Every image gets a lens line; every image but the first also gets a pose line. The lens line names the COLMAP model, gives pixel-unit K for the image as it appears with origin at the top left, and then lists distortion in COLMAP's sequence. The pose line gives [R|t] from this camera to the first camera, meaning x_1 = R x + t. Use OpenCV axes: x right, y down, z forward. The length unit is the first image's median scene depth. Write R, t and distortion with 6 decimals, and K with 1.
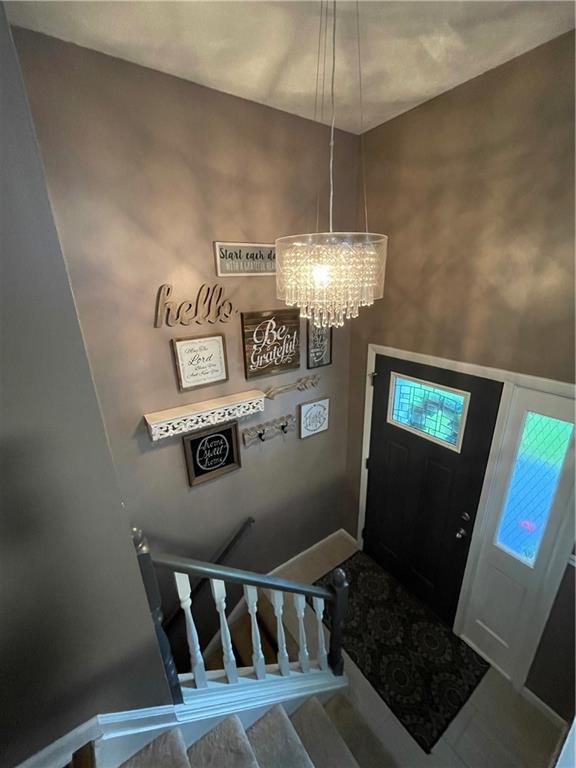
lens RADIAL K [[309.7, 0, 288.6], [0, 309.7, 381.5], [0, 0, 1]] dist [-0.002201, 0.000313]
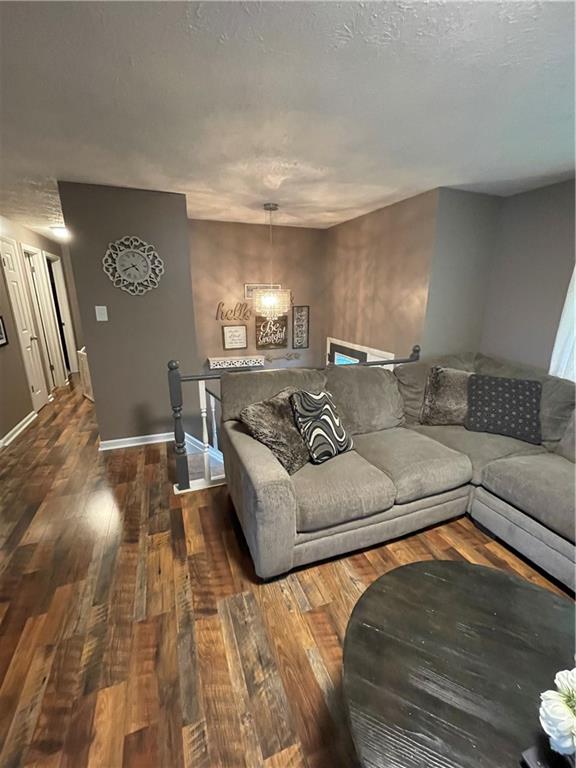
lens RADIAL K [[312.6, 0, 273.6], [0, 312.6, 382.2], [0, 0, 1]] dist [-0.001130, -0.000197]
pose [[0.968271, 0.092137, -0.232296, 0.488227], [-0.099513, 0.994831, -0.020213, 0.250859], [0.229233, 0.042688, 0.972435, -0.992524]]
